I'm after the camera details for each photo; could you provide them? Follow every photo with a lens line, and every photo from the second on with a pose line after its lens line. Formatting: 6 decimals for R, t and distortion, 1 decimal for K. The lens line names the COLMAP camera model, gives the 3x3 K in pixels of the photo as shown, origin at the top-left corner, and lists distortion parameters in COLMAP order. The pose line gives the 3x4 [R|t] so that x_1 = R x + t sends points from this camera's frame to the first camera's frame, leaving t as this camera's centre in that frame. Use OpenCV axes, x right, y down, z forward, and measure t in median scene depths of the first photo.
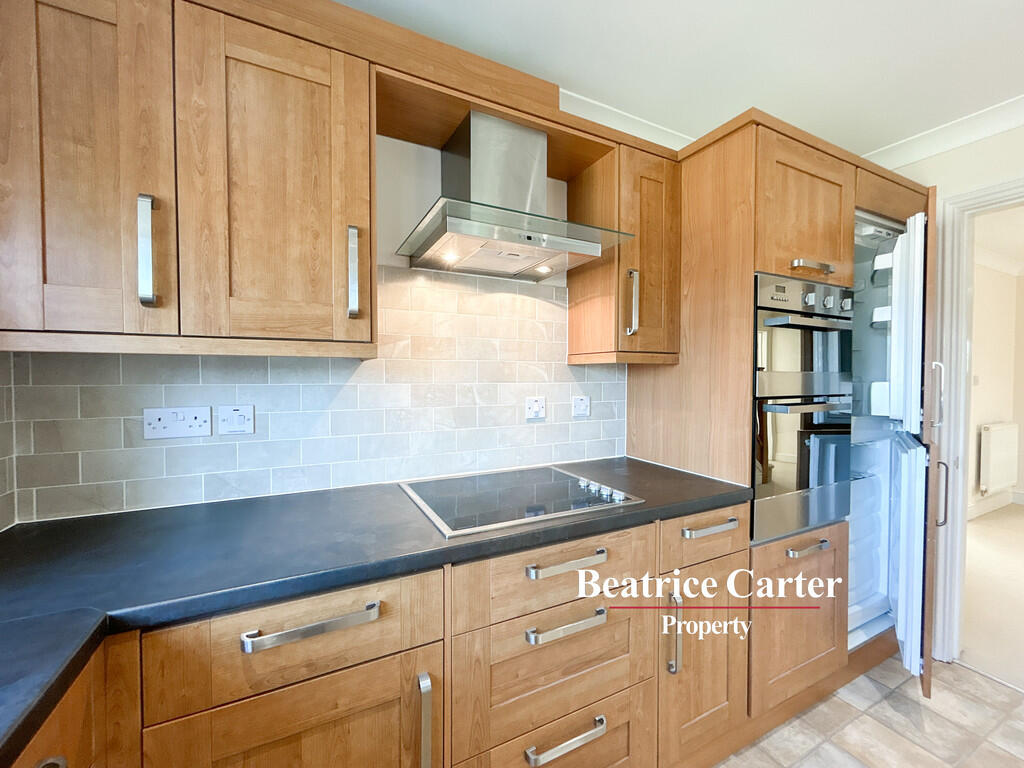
lens RADIAL K [[414.8, 0, 512.0], [0, 414.8, 384.9], [0, 0, 1]] dist [-0.000537, -0.000048]
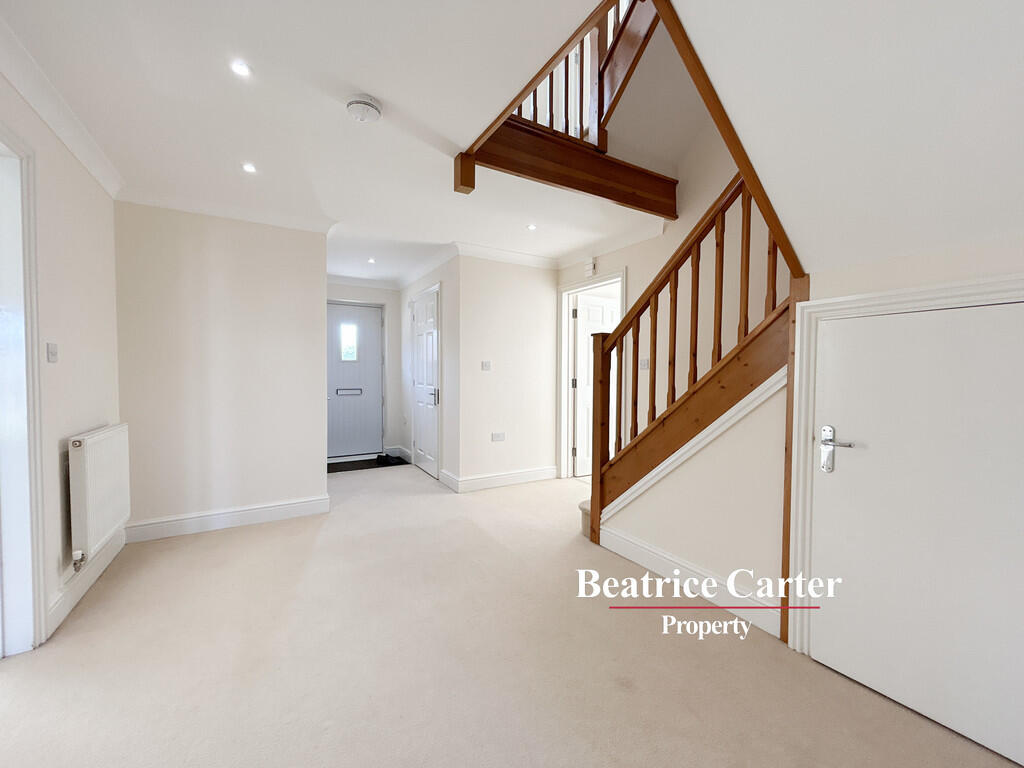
lens RADIAL K [[414.8, 0, 513.5], [0, 414.8, 386.1], [0, 0, 1]] dist [-0.000537, -0.000048]
pose [[-0.070625, -0.031572, 0.997003, 0.573107], [0.019786, 0.999258, 0.033045, 0.025640], [-0.997307, 0.022060, -0.069948, 0.474005]]
